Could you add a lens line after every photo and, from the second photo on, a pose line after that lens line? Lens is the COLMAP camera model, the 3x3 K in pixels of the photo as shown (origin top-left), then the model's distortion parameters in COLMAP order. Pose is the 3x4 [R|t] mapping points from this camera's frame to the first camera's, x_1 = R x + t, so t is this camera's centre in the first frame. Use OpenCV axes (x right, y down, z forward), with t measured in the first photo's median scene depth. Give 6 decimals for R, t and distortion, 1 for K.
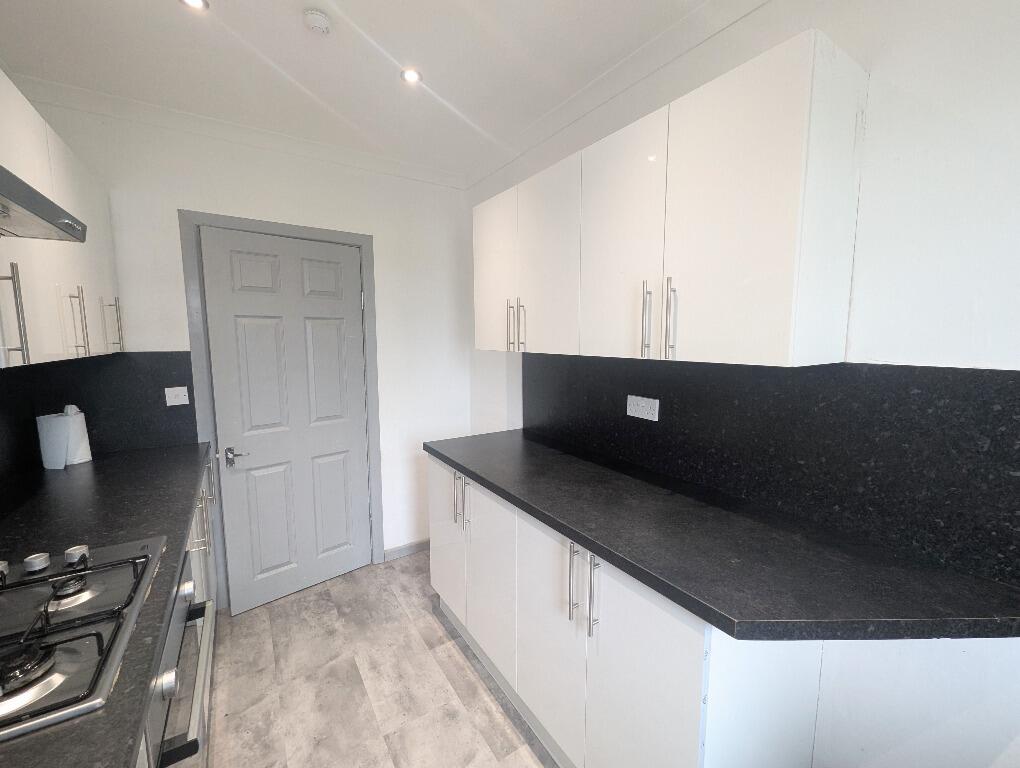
lens RADIAL K [[419.7, 0, 501.8], [0, 419.7, 381.3], [0, 0, 1]] dist [0.000939, -0.002728]
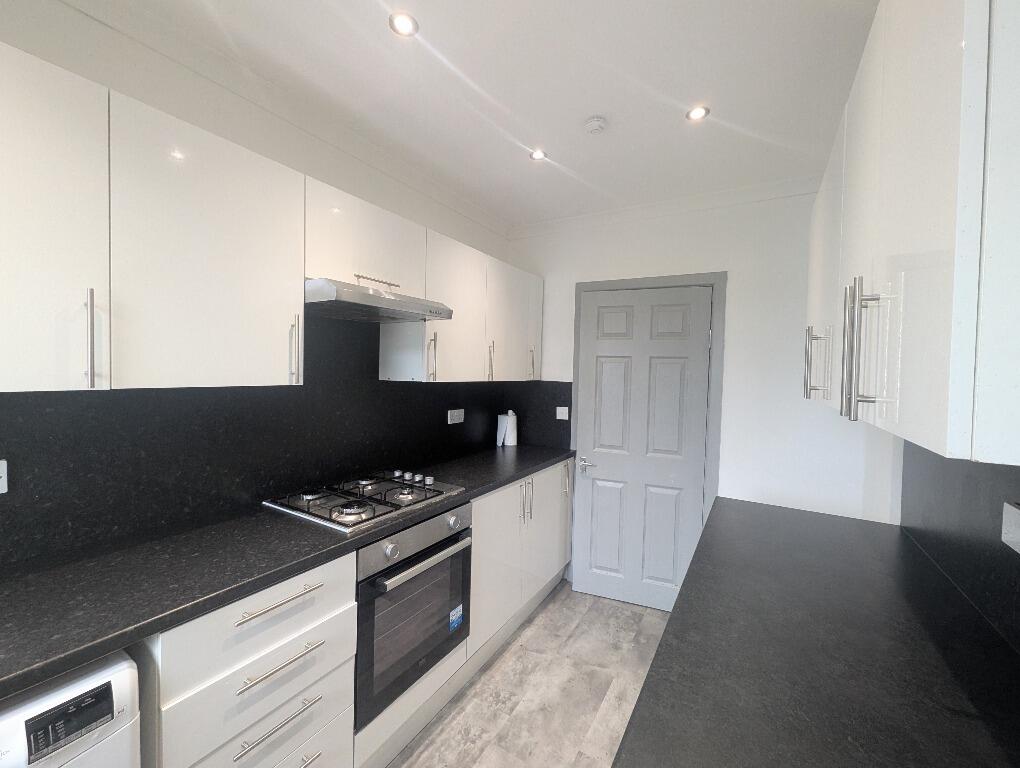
lens RADIAL K [[419.7, 0, 512.5], [0, 419.7, 381.8], [0, 0, 1]] dist [0.000939, -0.002728]
pose [[0.443371, 0.039233, -0.895479, 0.463088], [-0.124543, 0.992047, -0.018200, -0.025631], [0.887644, 0.119595, 0.444731, 0.231000]]
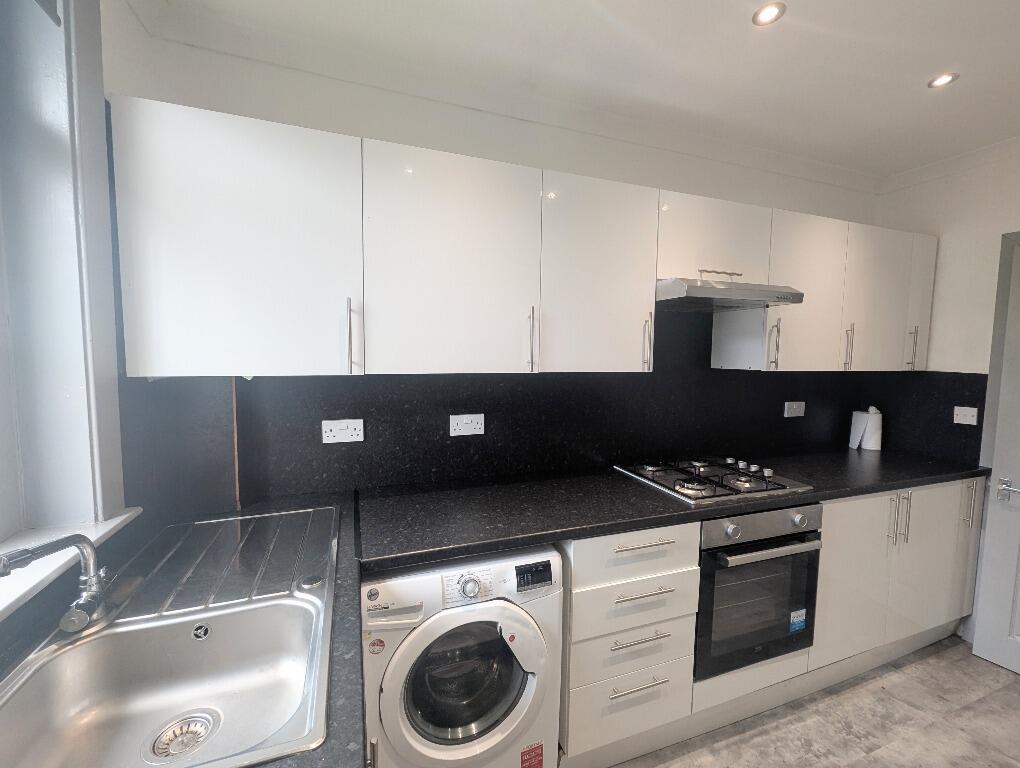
lens RADIAL K [[419.7, 0, 507.3], [0, 419.7, 382.2], [0, 0, 1]] dist [0.000939, -0.002728]
pose [[-0.234001, 0.069753, -0.969731, 0.558144], [-0.119743, 0.987761, 0.099945, -0.016018], [0.964834, 0.139506, -0.222785, 0.130750]]
